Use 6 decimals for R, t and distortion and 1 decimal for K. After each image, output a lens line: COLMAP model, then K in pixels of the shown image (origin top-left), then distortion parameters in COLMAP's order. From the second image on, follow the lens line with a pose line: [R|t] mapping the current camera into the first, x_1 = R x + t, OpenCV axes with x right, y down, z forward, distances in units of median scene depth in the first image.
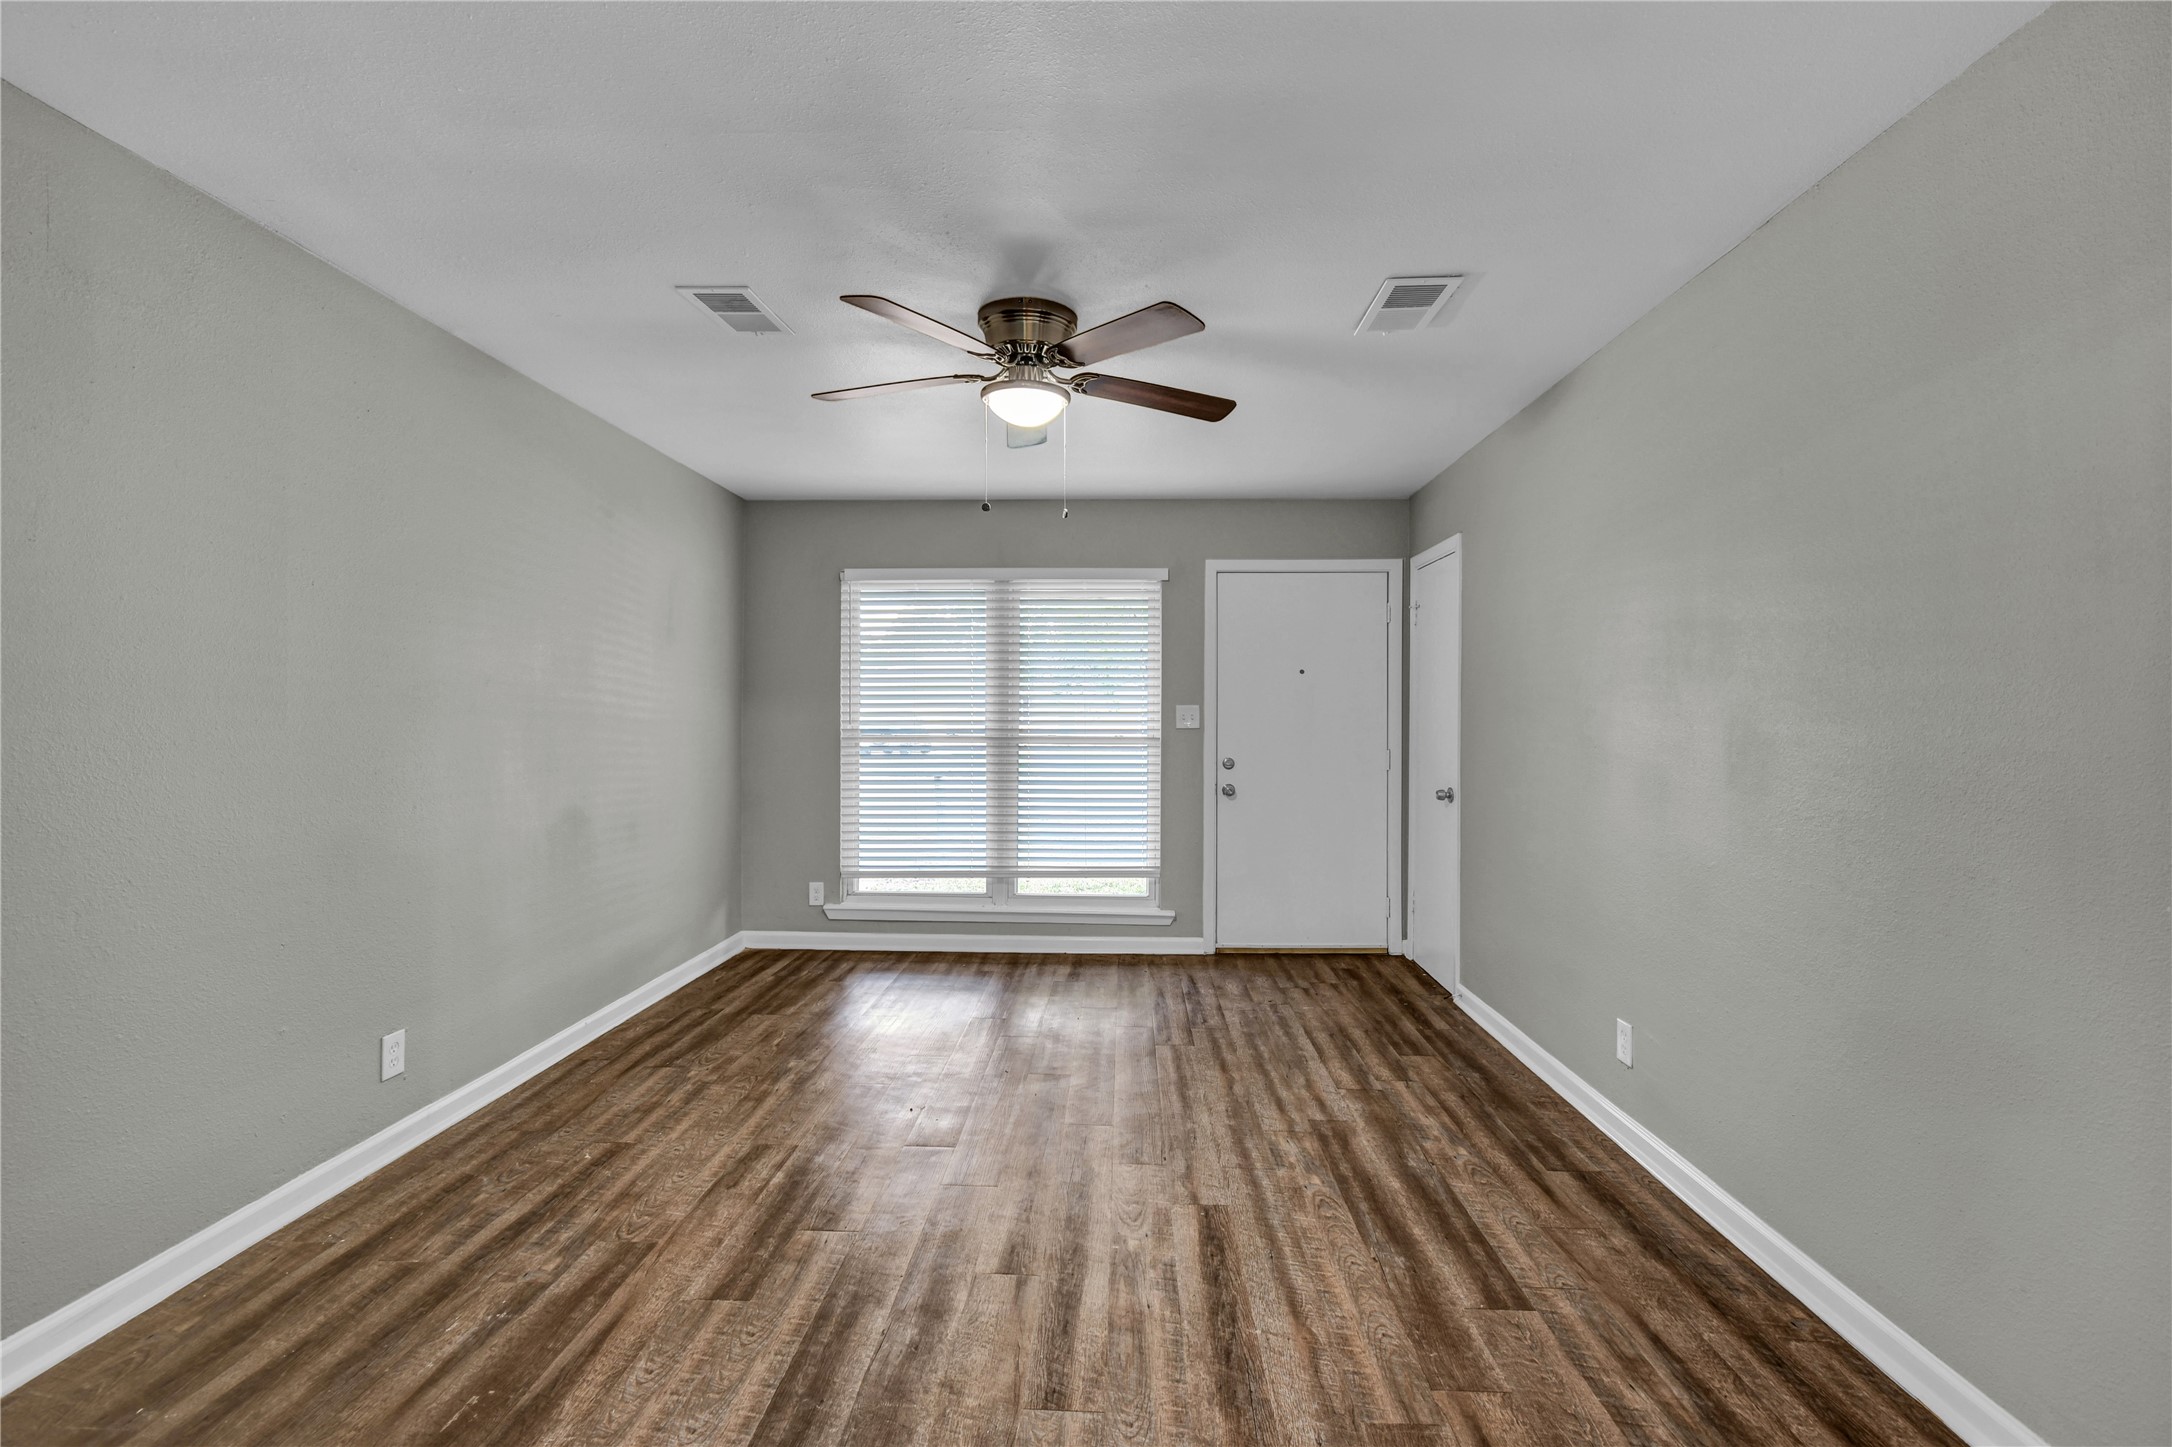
lens RADIAL K [[964.5, 0, 1069.2], [0, 964.5, 732.4], [0, 0, 1]] dist [0.004326, -0.003080]
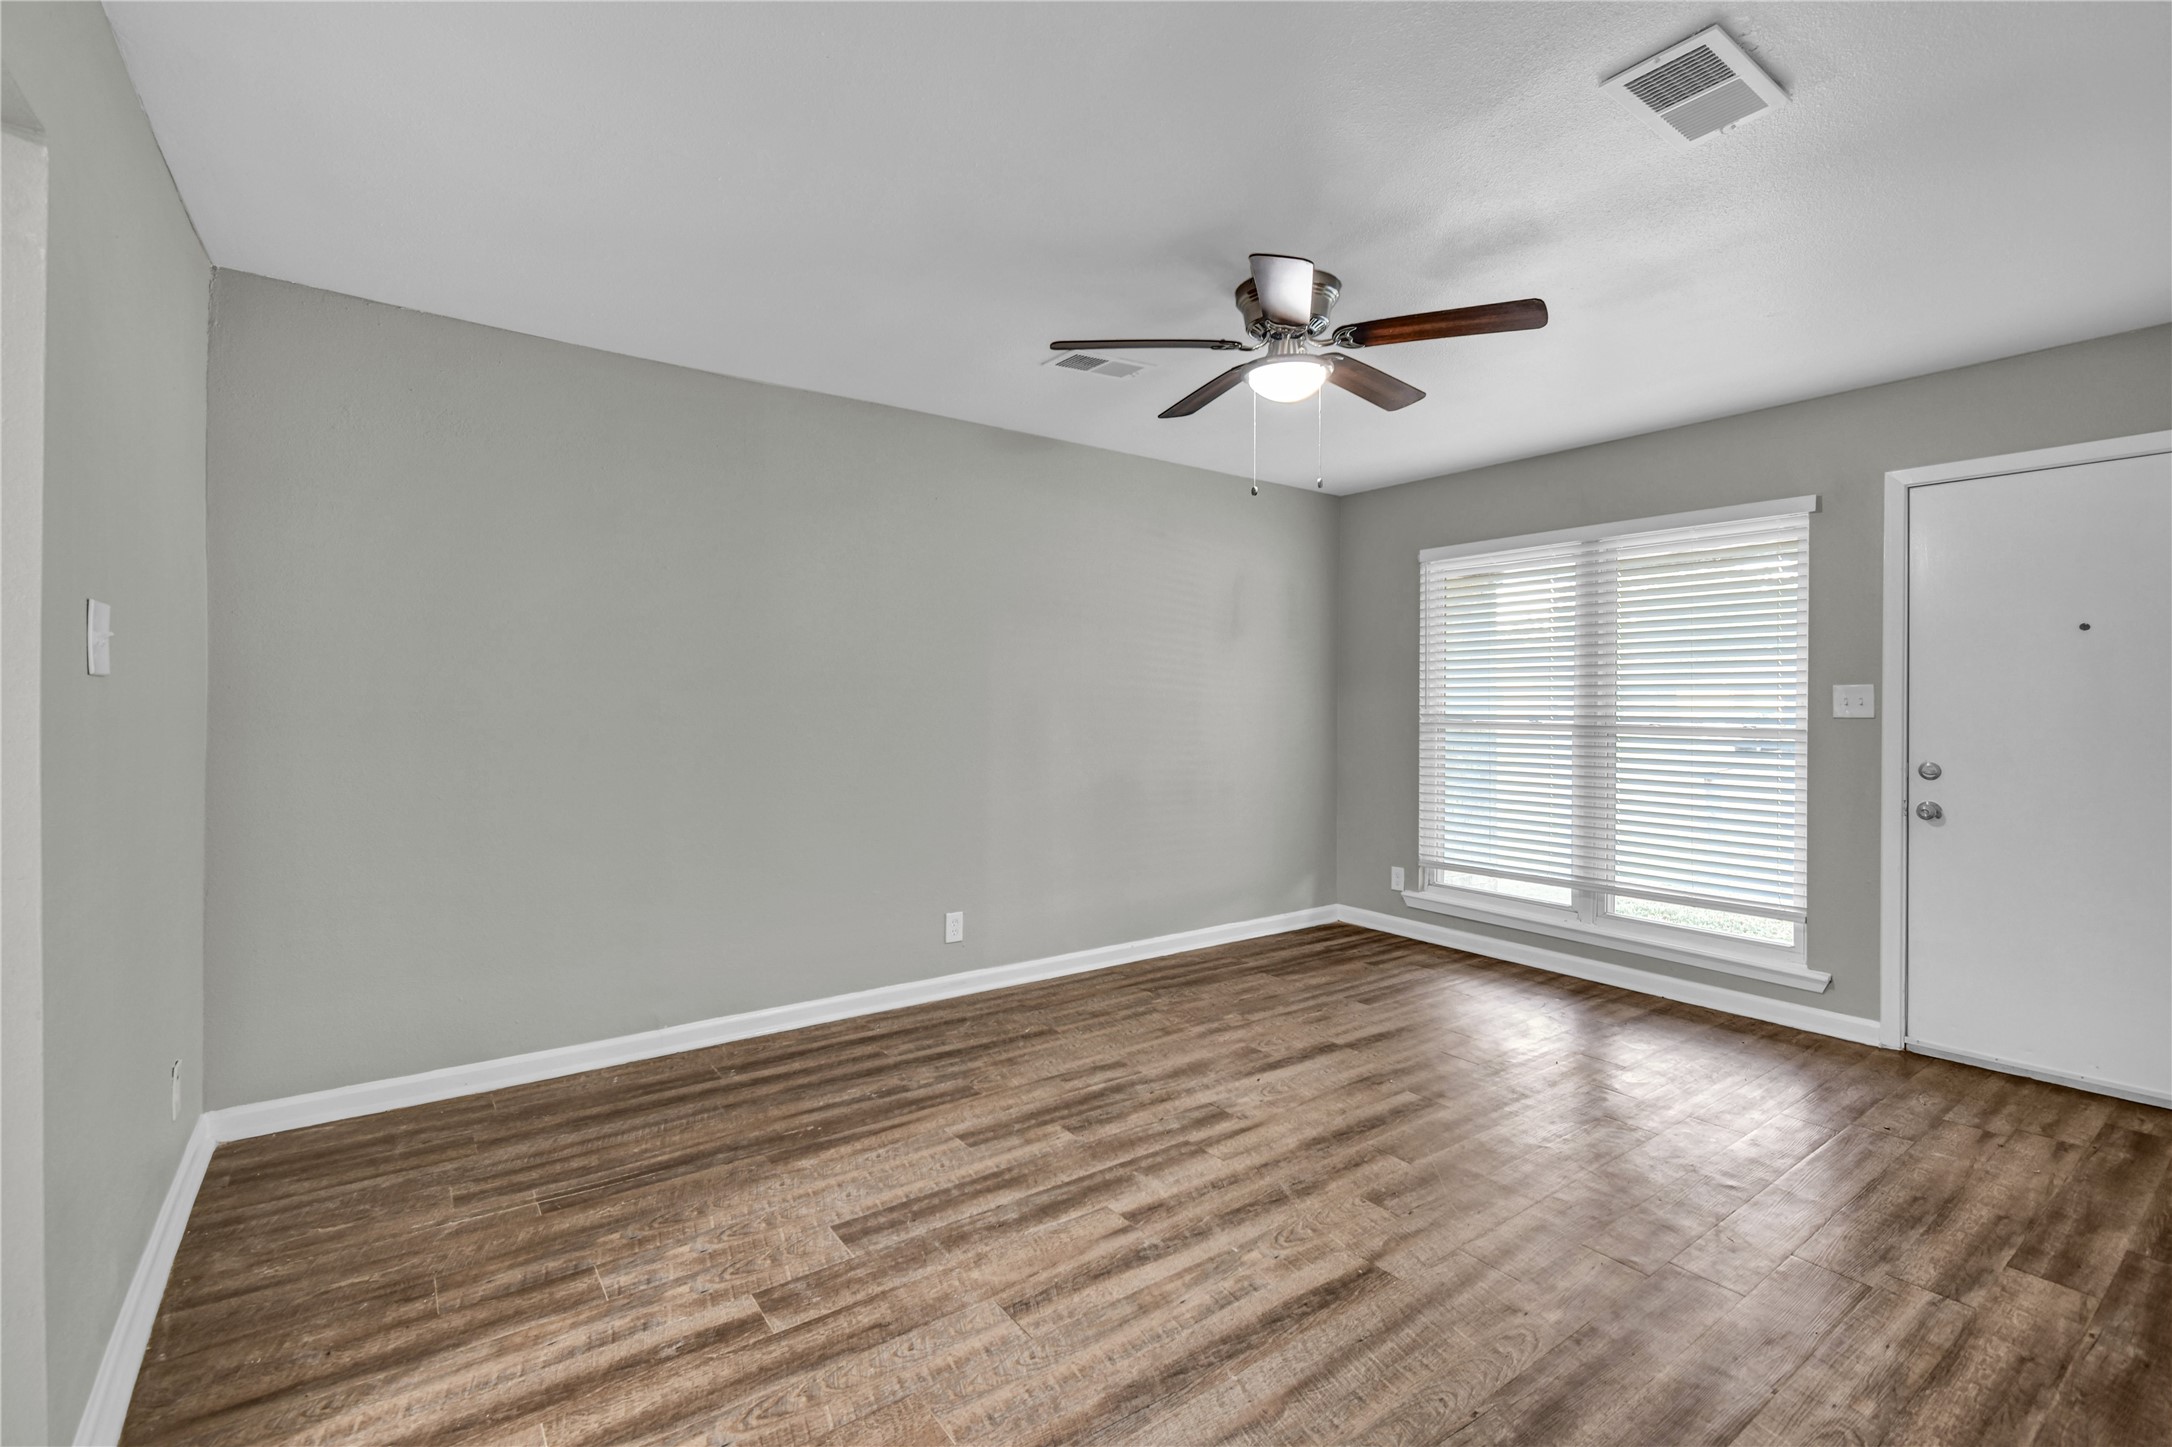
lens RADIAL K [[964.5, 0, 1095.9], [0, 964.5, 715.8], [0, 0, 1]] dist [0.004326, -0.003080]
pose [[0.622024, 0.010200, -0.782932, 0.514966], [-0.013953, 0.999901, 0.001941, 0.001190], [0.782874, 0.009717, 0.622104, 0.208843]]
